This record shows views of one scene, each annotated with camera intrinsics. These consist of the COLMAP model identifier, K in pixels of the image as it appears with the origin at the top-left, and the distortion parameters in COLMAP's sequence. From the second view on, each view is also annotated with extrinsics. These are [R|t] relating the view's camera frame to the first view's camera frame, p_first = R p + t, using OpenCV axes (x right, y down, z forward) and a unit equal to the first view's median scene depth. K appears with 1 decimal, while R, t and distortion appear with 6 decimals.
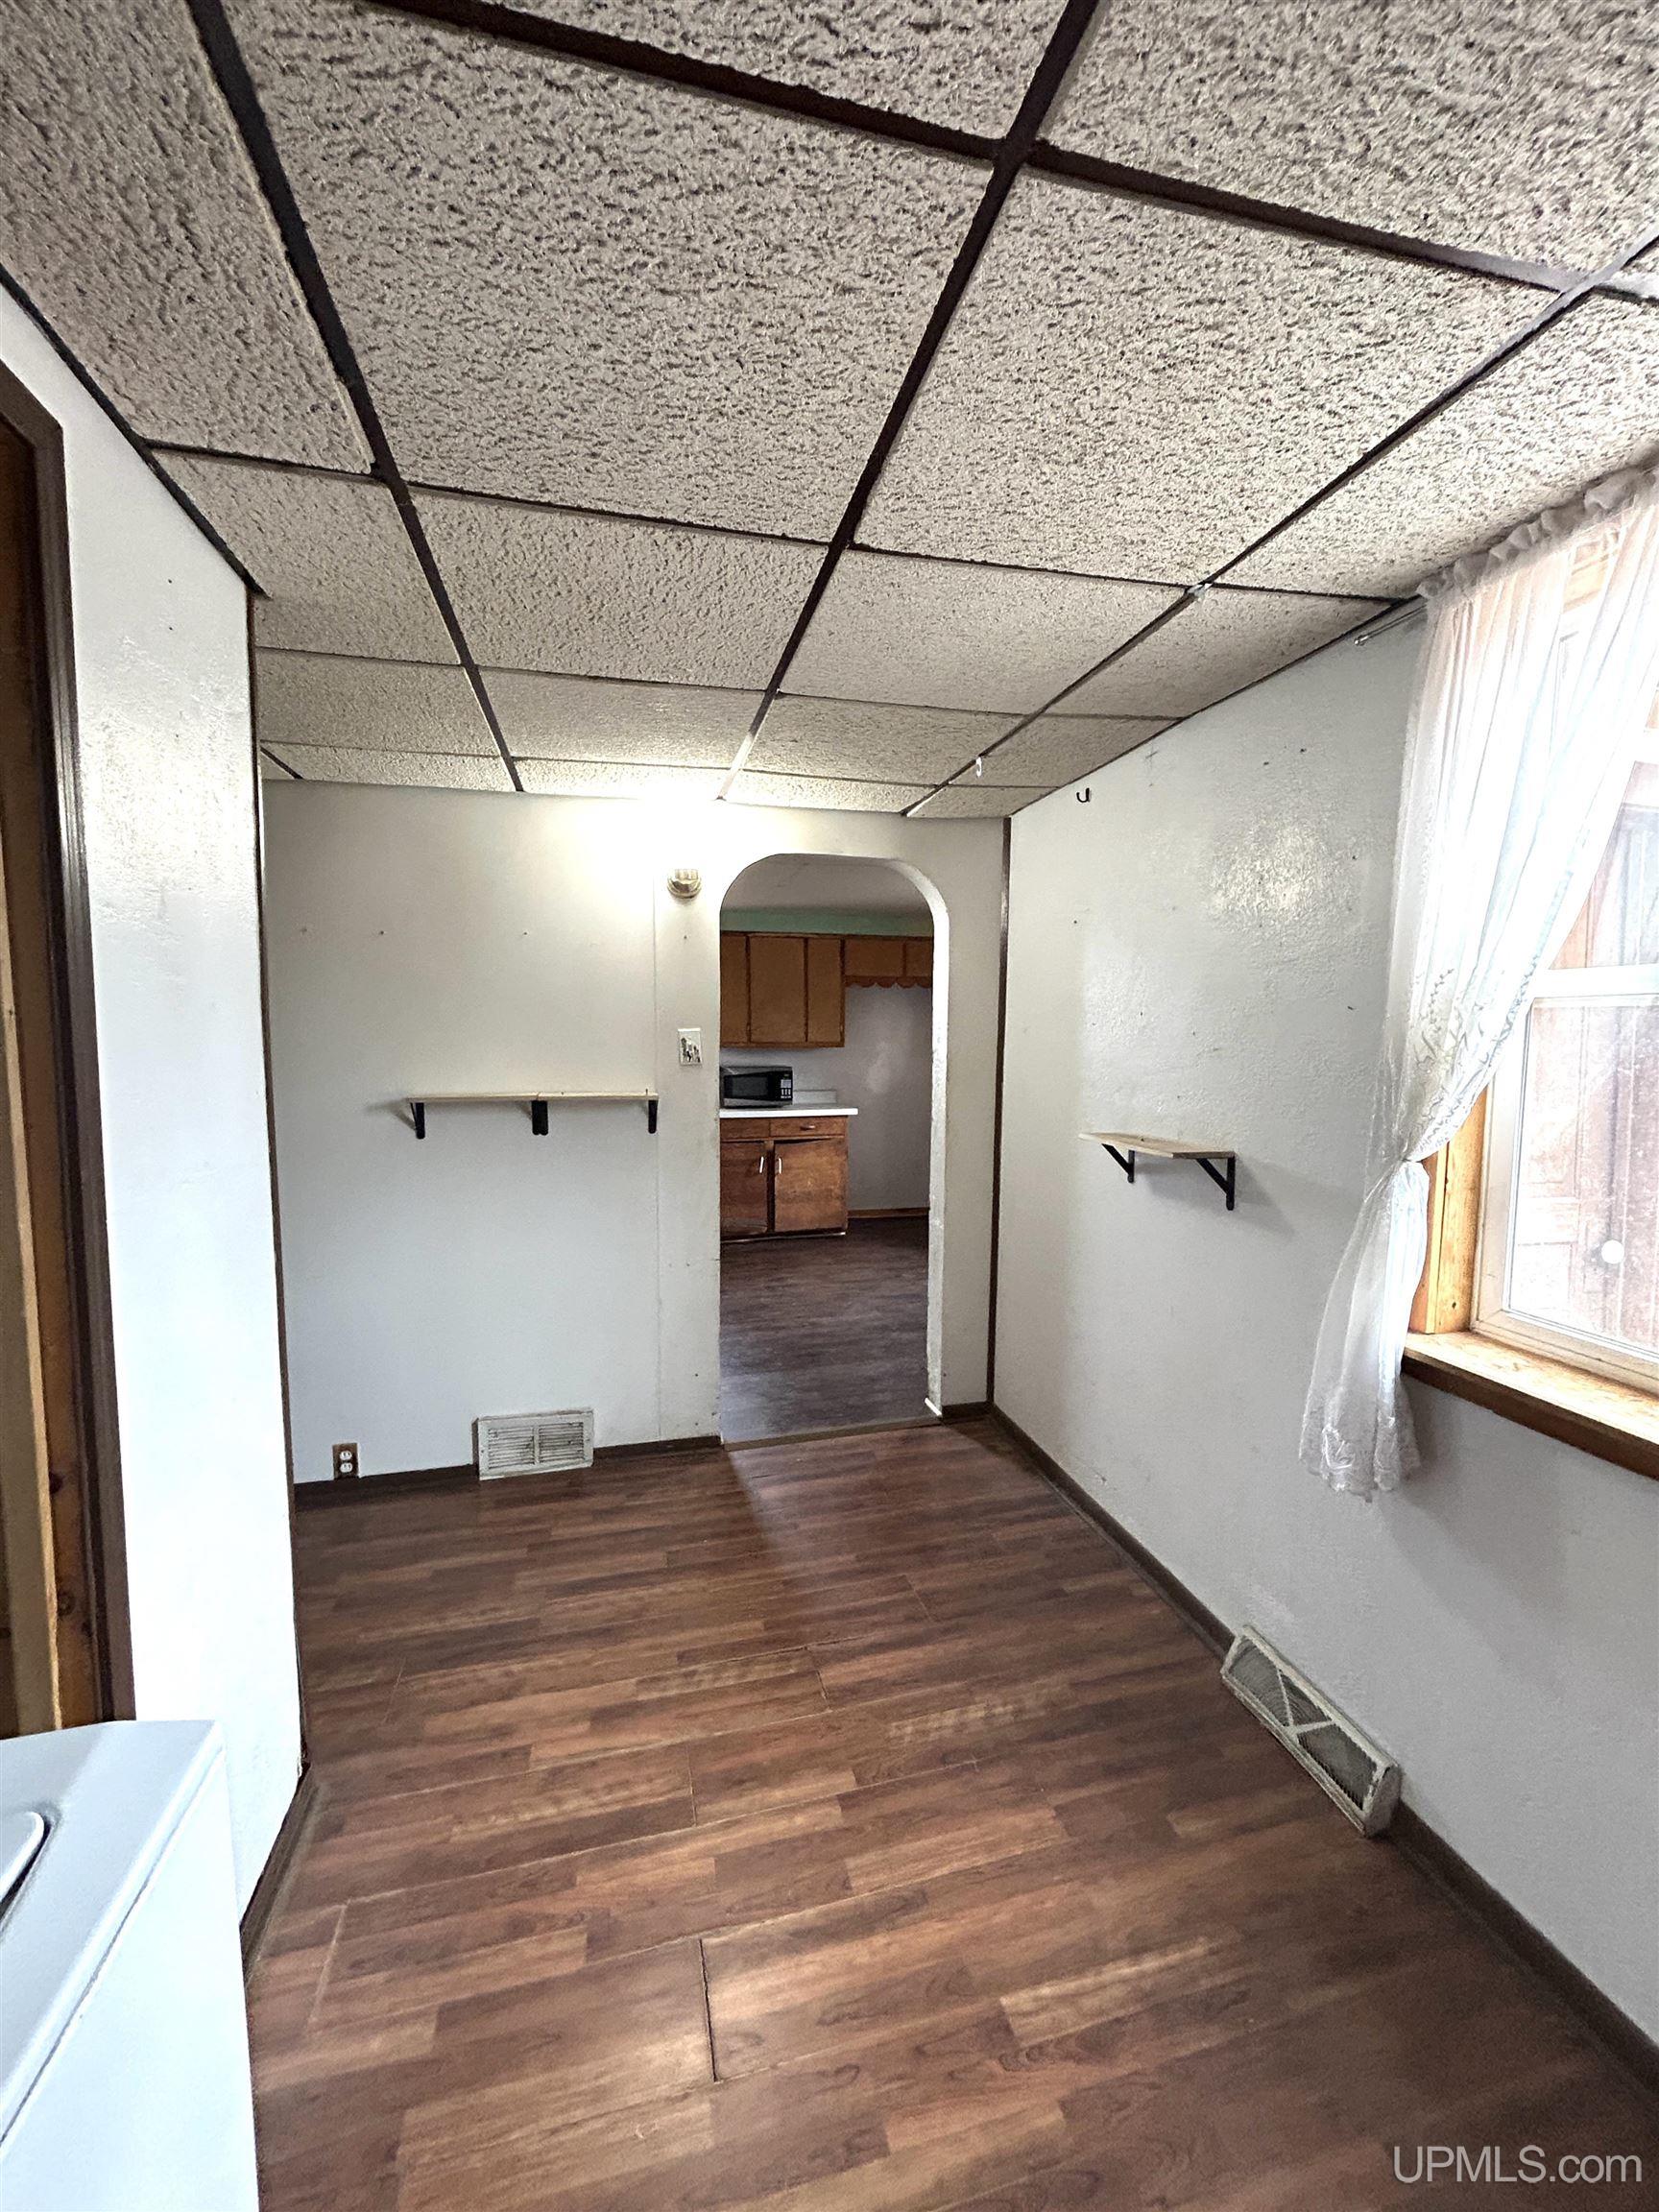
lens RADIAL K [[899.4, 0, 829.5], [0, 899.4, 1106.0], [0, 0, 1]] dist [-0.001539, 0.006212]
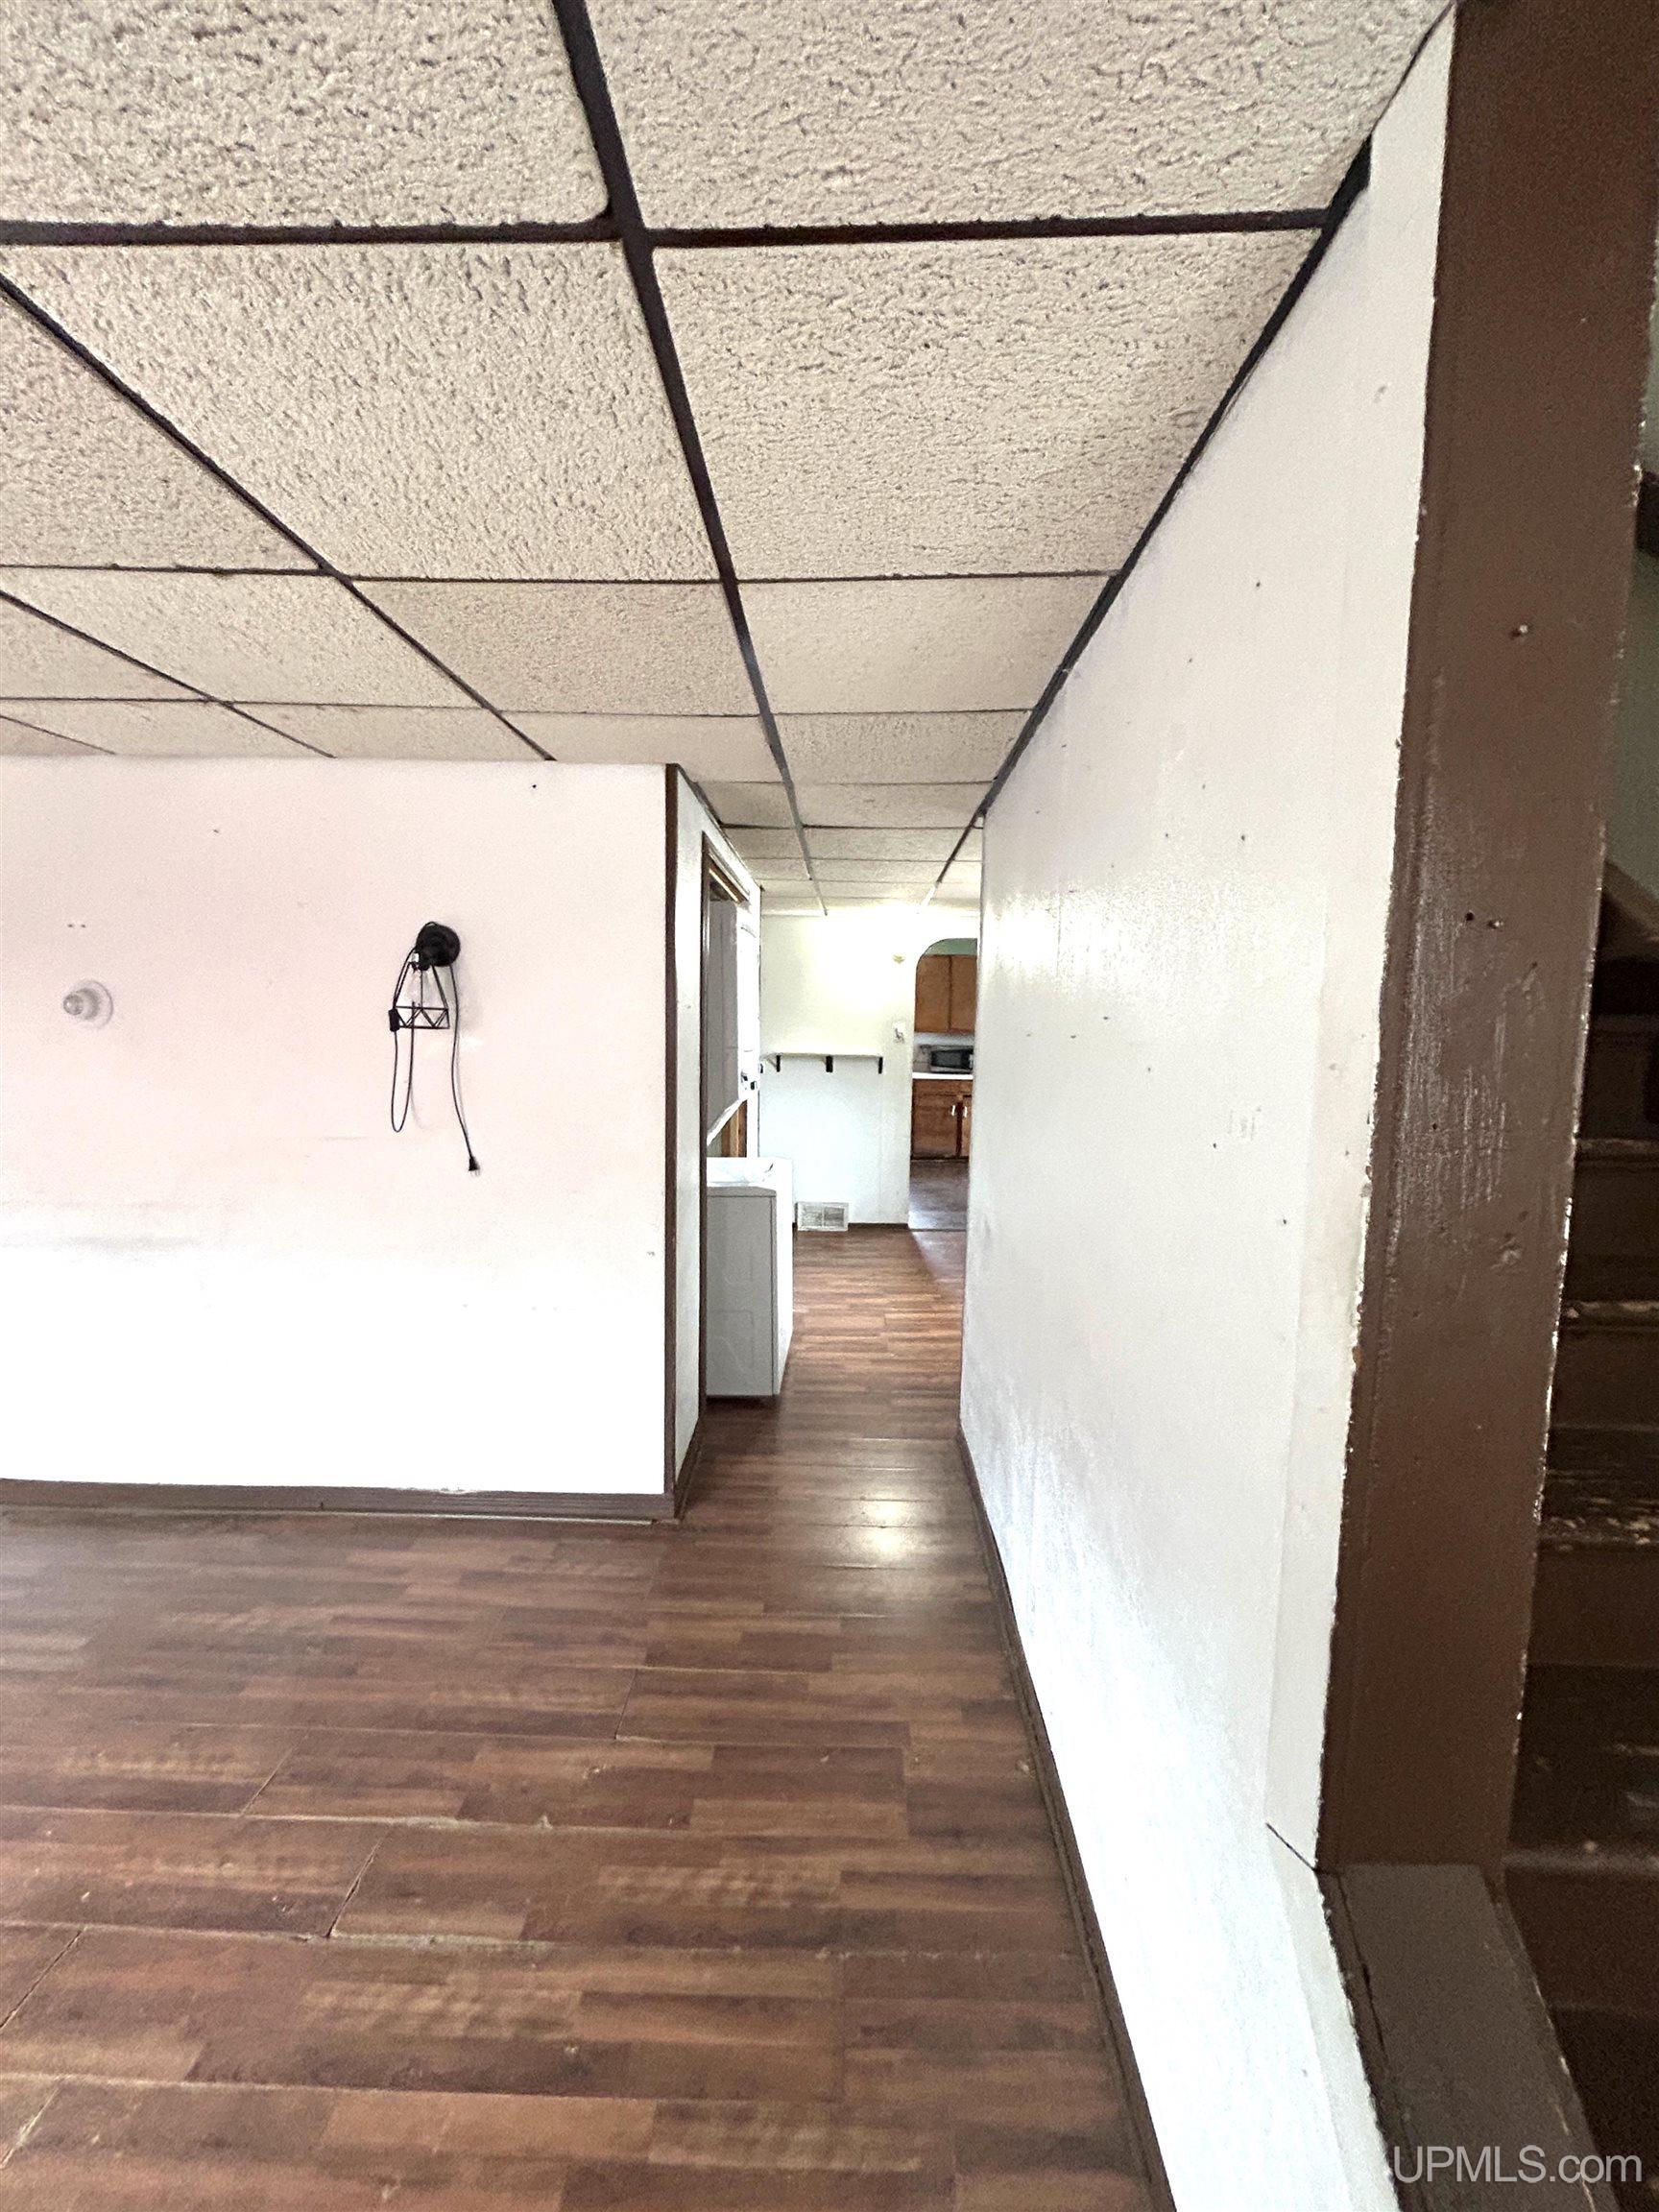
lens RADIAL K [[891.7, 0, 832.1], [0, 891.7, 1101.0], [0, 0, 1]] dist [-0.001196, 0.000077]
pose [[0.965844, 0.034803, -0.256777, 0.130268], [-0.031584, 0.999362, 0.016650, 0.035674], [0.257193, -0.007971, 0.966327, -0.585107]]
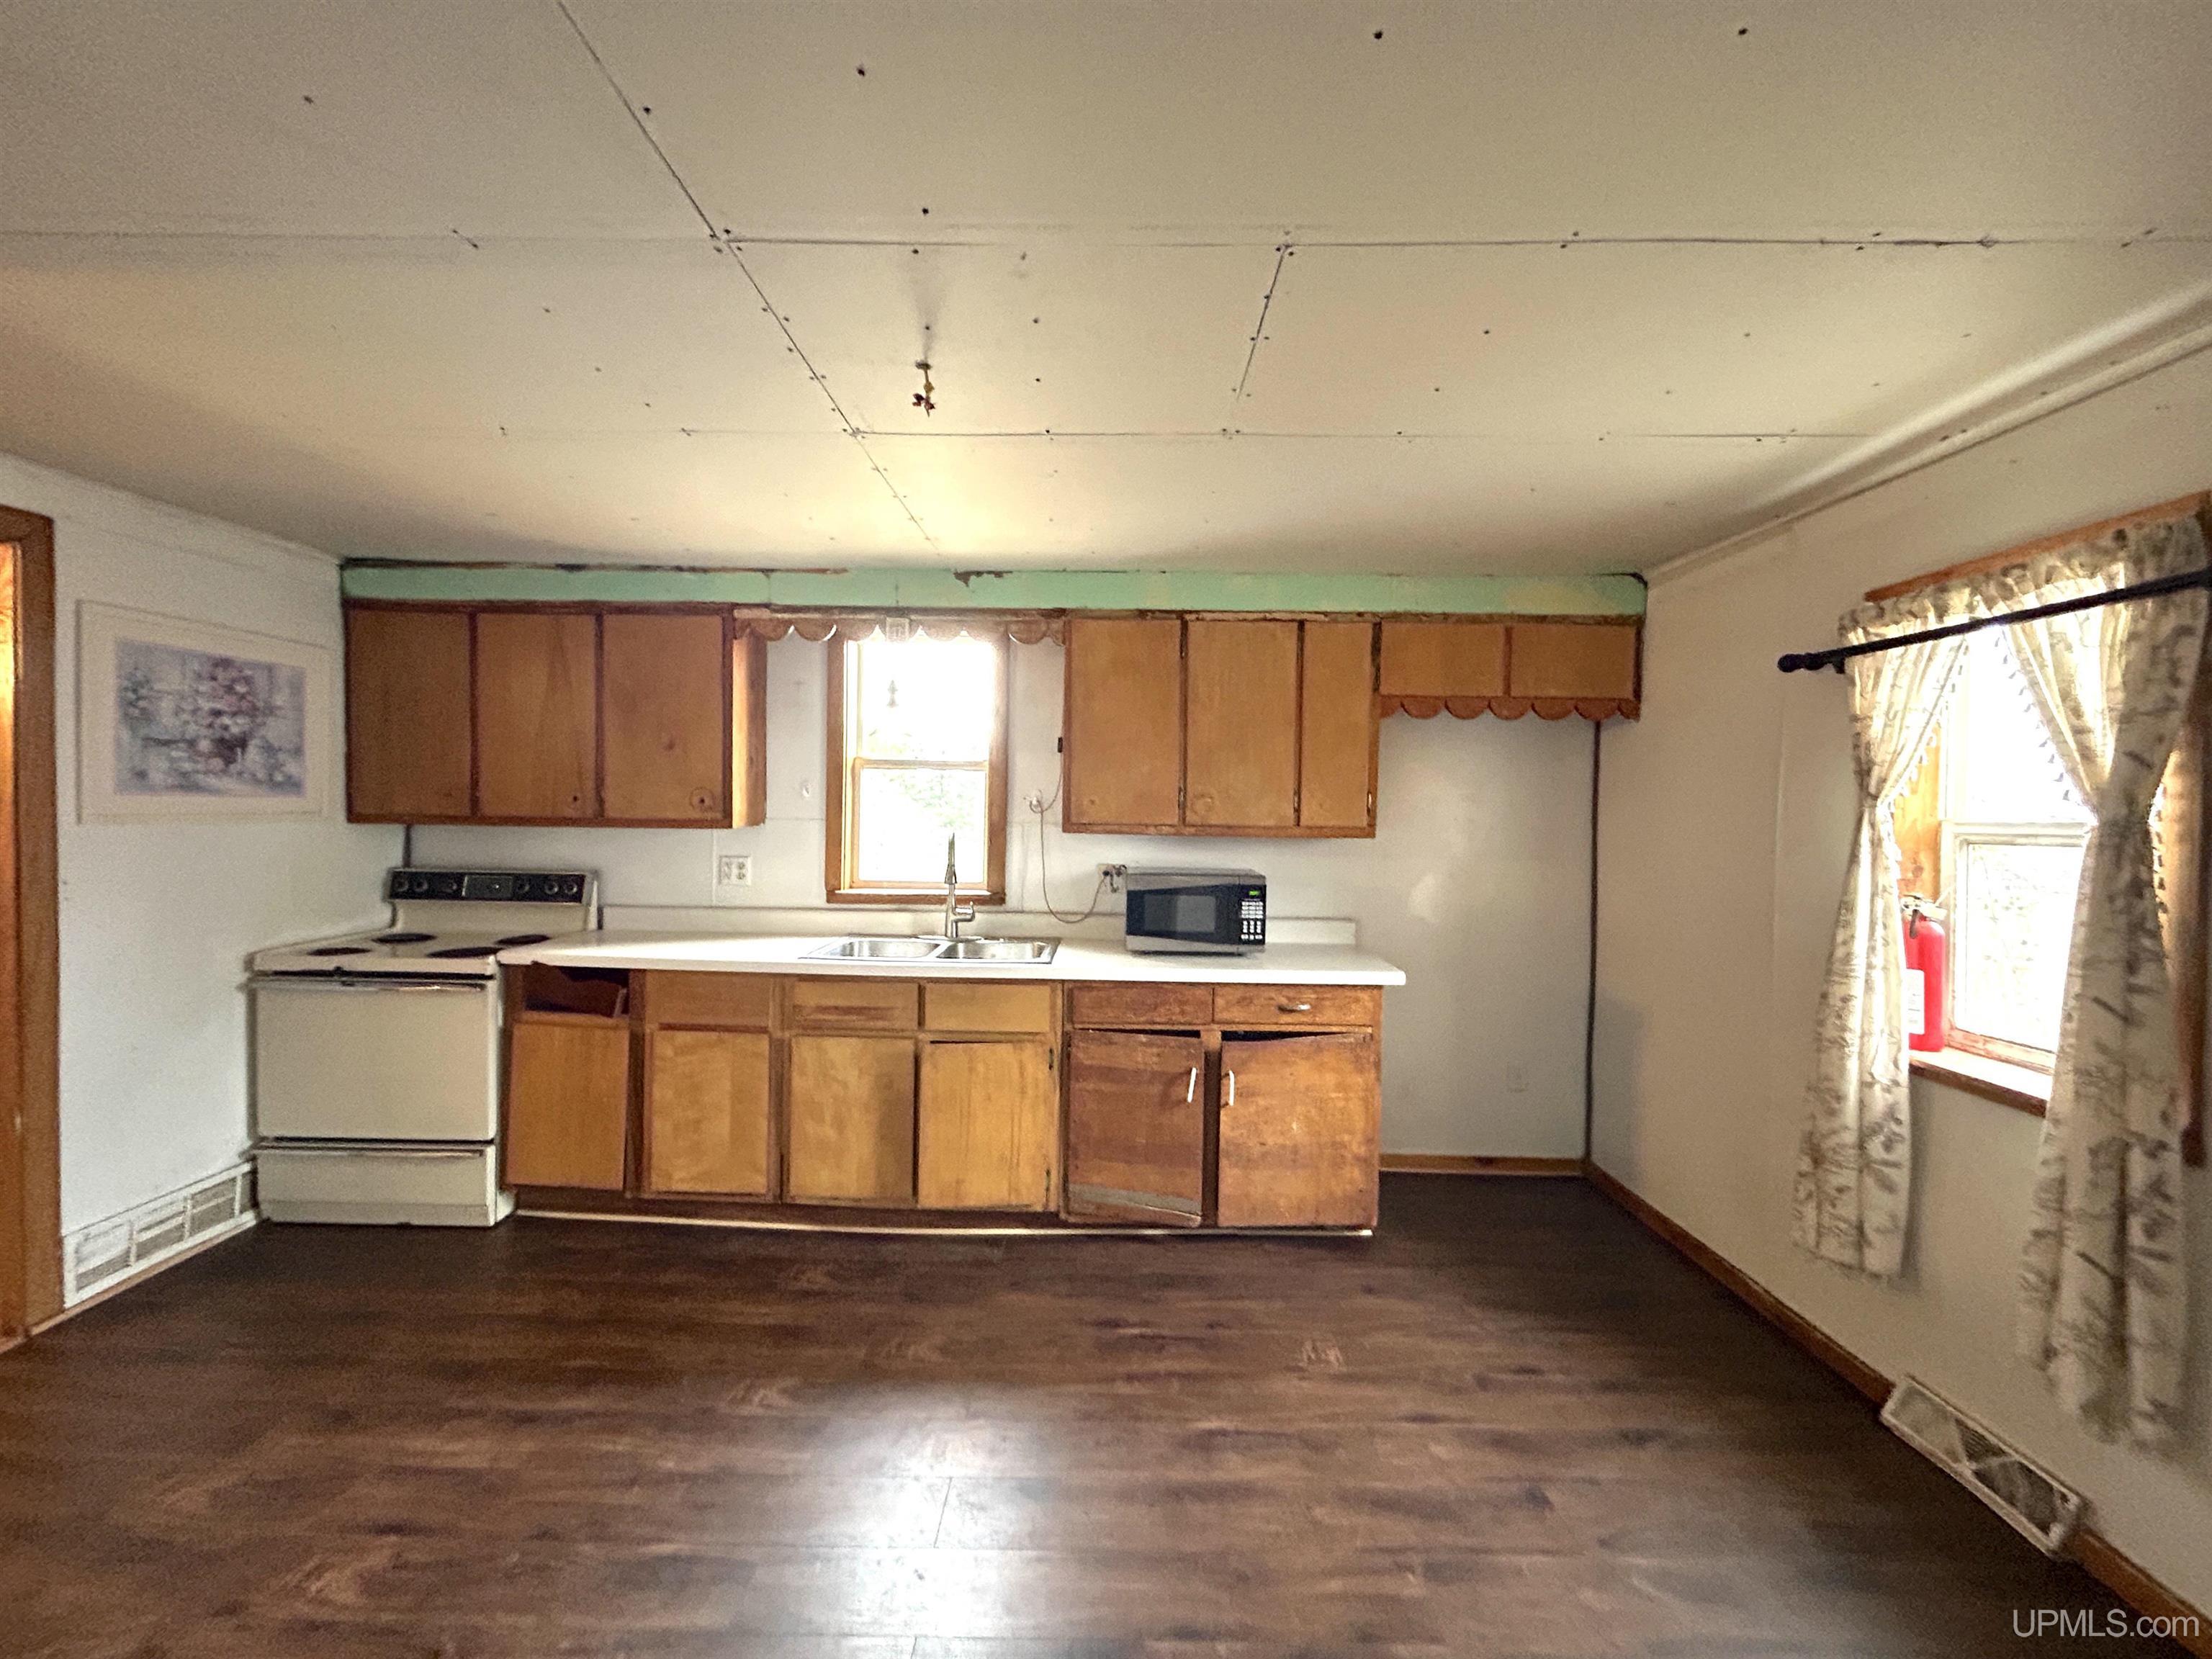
lens RADIAL K [[899.4, 0, 1106.3], [0, 899.4, 823.0], [0, 0, 1]] dist [-0.001539, 0.006212]
pose [[0.968714, 0.021235, -0.247270, -0.006094], [-0.035648, 0.997907, -0.053960, -0.052406], [0.245606, 0.061087, 0.967443, 0.606244]]
